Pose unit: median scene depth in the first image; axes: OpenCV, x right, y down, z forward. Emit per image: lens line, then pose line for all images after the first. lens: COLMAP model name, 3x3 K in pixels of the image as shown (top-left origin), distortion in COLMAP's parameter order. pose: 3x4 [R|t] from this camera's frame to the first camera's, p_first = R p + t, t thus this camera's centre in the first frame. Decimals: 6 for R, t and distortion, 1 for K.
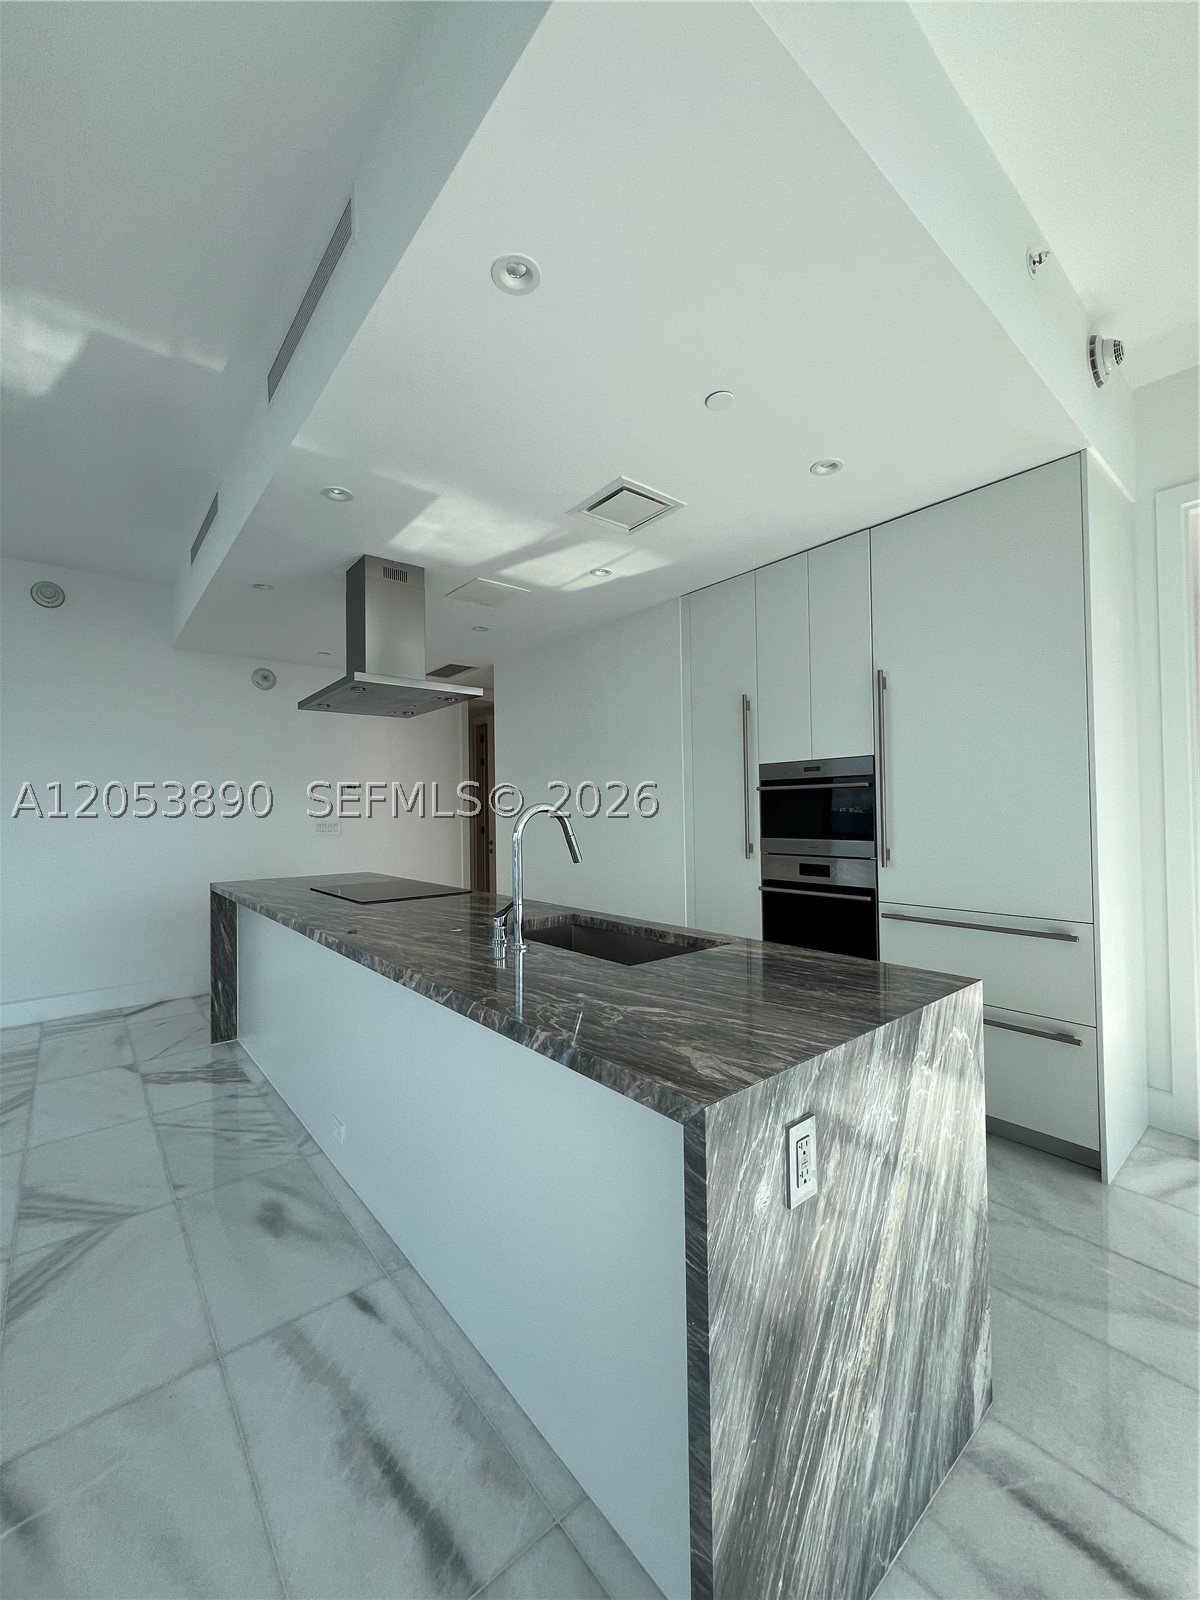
lens RADIAL K [[640.6, 0, 601.6], [0, 640.6, 800.9], [0, 0, 1]] dist [-0.001272, 0.000641]
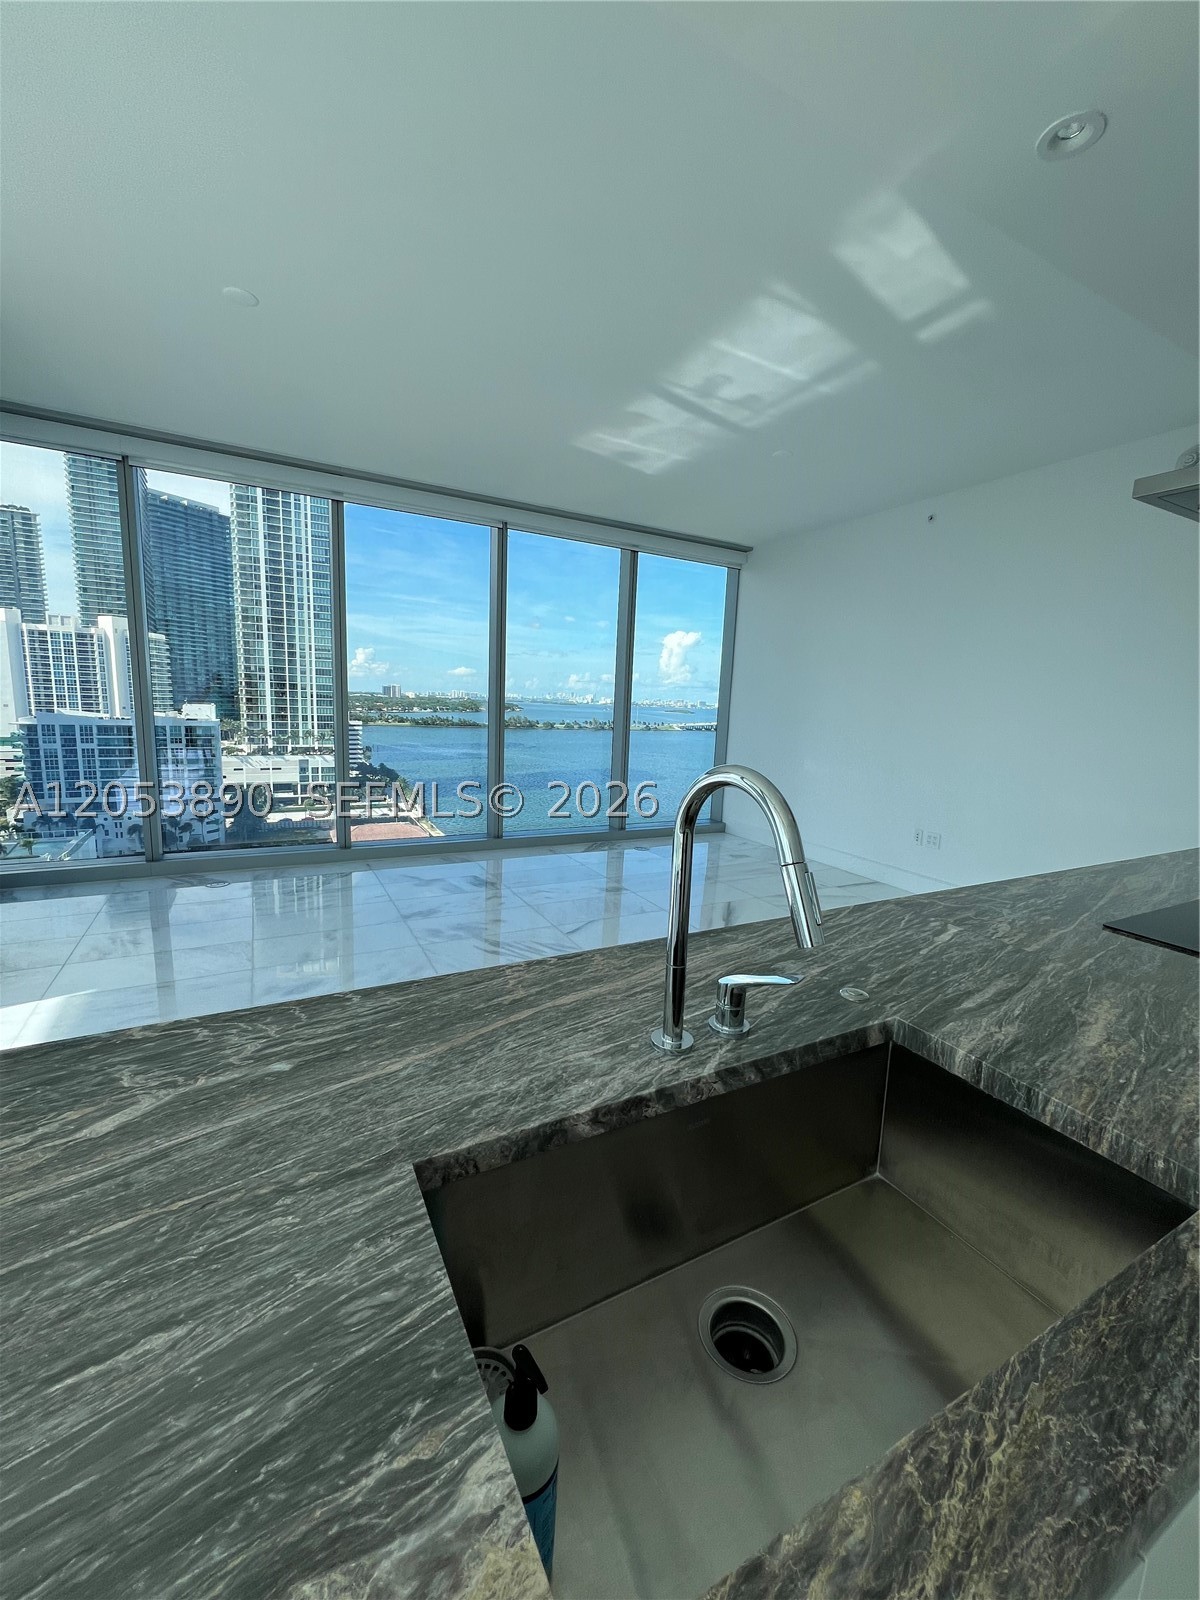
lens RADIAL K [[640.6, 0, 601.6], [0, 640.6, 800.9], [0, 0, 1]] dist [-0.001272, 0.000641]
pose [[-0.206359, 0.161030, -0.965135, 0.216031], [-0.019833, 0.985474, 0.168664, -0.027699], [0.978275, 0.053947, -0.200168, 0.668407]]
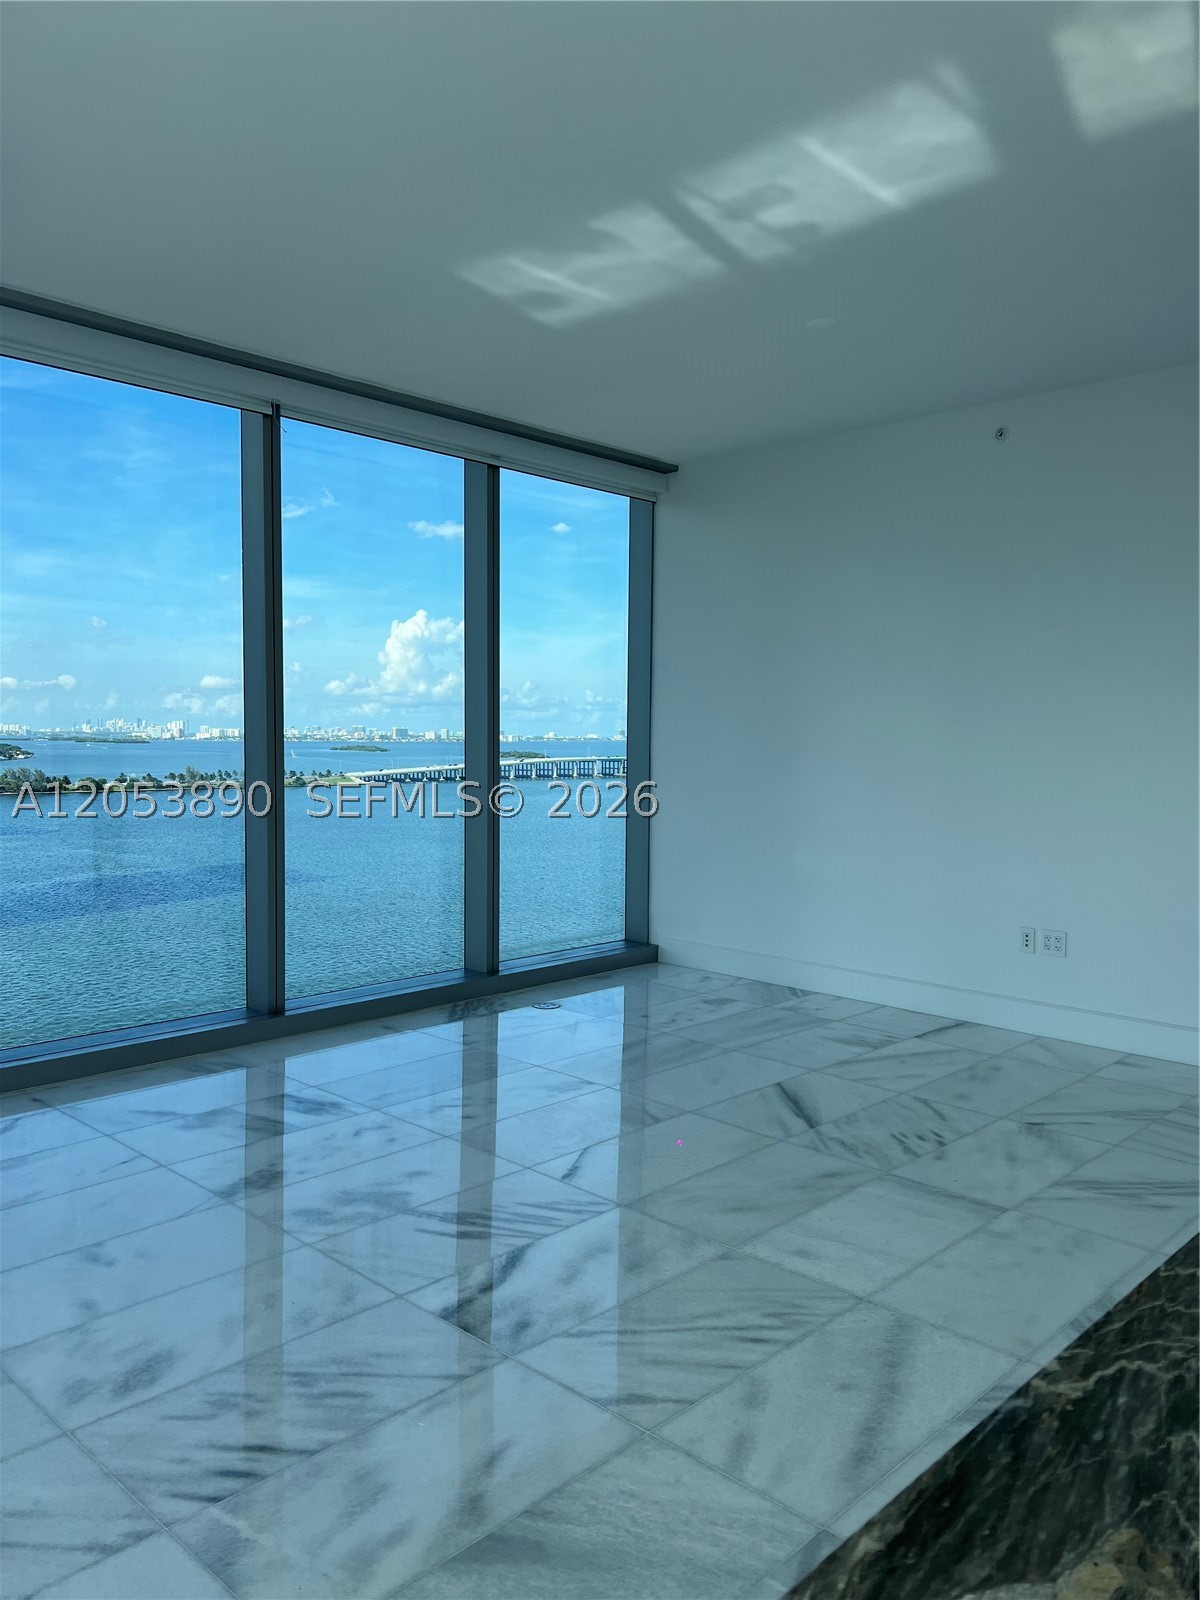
lens RADIAL K [[1196.6, 0, 596.4], [0, 1196.6, 826.8], [0, 0, 1]] dist [0.095909, -0.107289]
pose [[0.112038, 0.093391, -0.989306, 0.271309], [0.006435, 0.995485, 0.094703, -0.037805], [0.993683, -0.016976, 0.110931, 0.233574]]
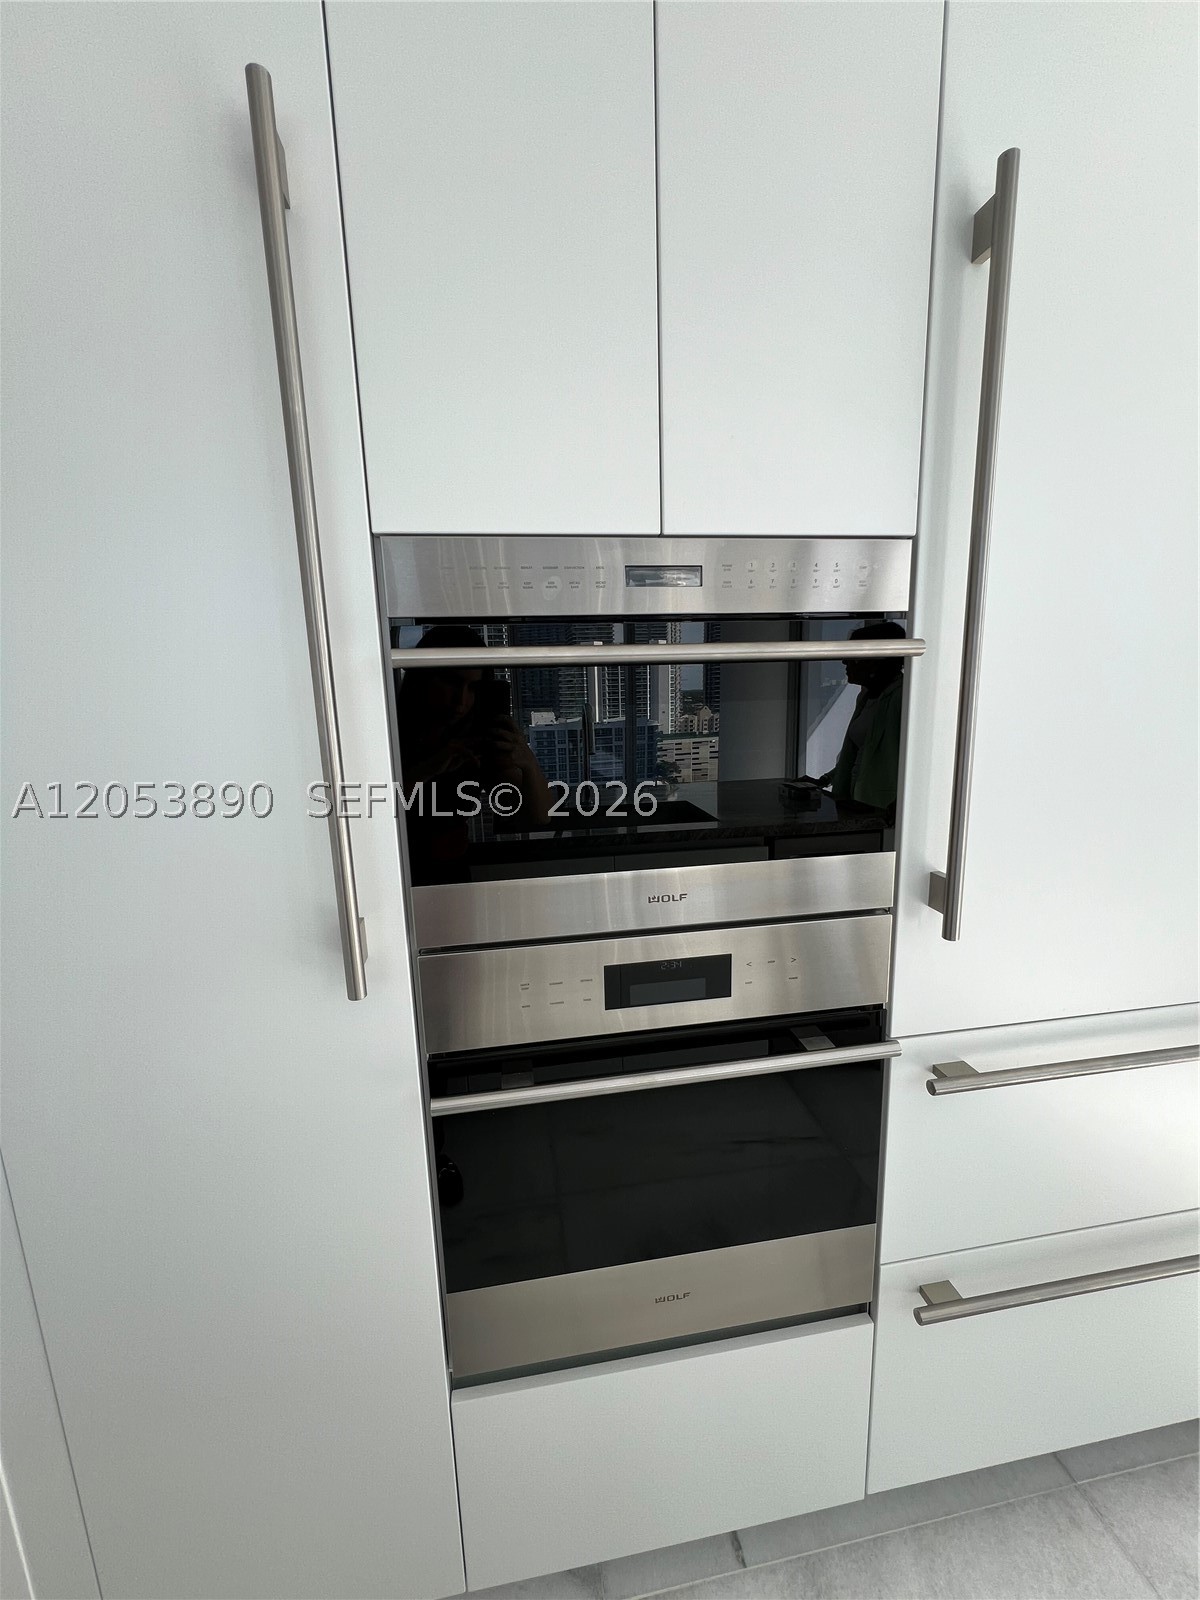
lens RADIAL K [[640.6, 0, 601.6], [0, 640.6, 800.9], [0, 0, 1]] dist [-0.001272, 0.000641]
pose [[0.515740, -0.157211, 0.842198, 0.119810], [0.007119, 0.983773, 0.179278, -0.011850], [-0.856715, -0.086465, 0.508490, 0.969679]]
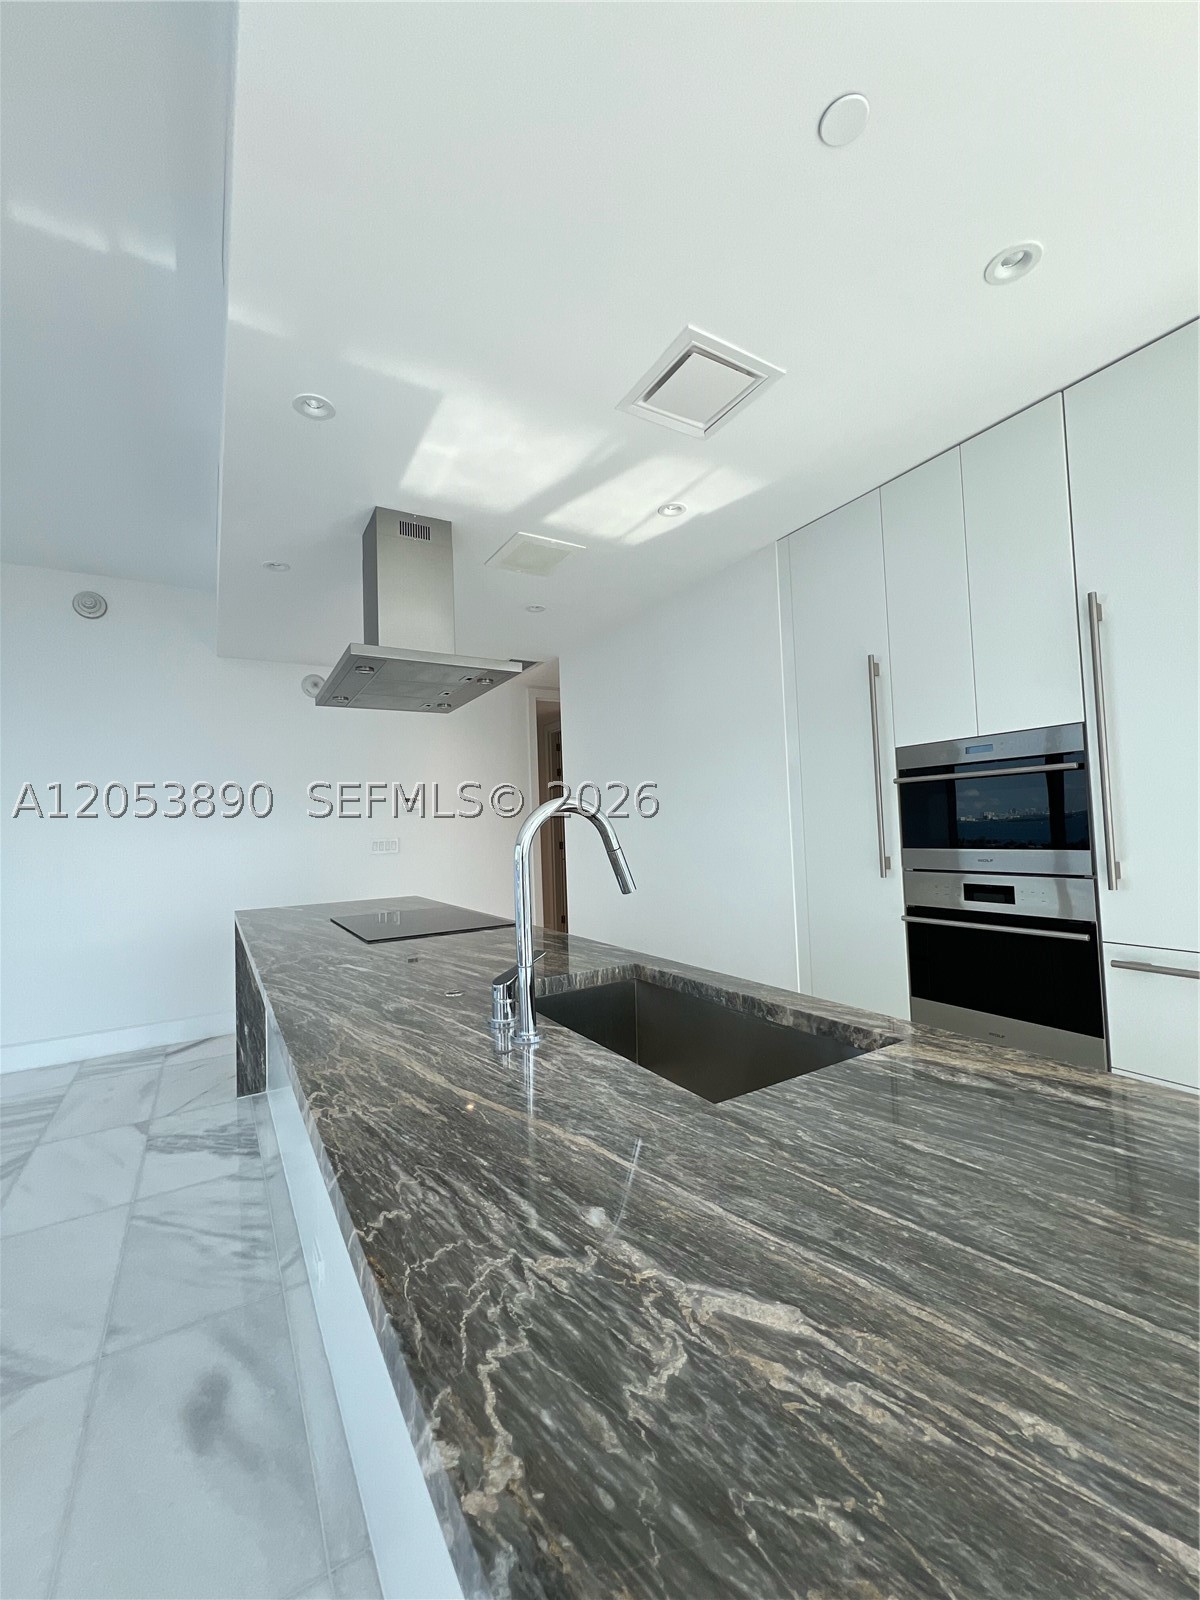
lens RADIAL K [[640.6, 0, 601.6], [0, 640.6, 800.9], [0, 0, 1]] dist [-0.001272, 0.000641]
pose [[0.989344, -0.027668, -0.142943, 0.019309], [0.024351, 0.999393, -0.024901, 0.015366], [0.143545, 0.021155, 0.989418, 0.267711]]
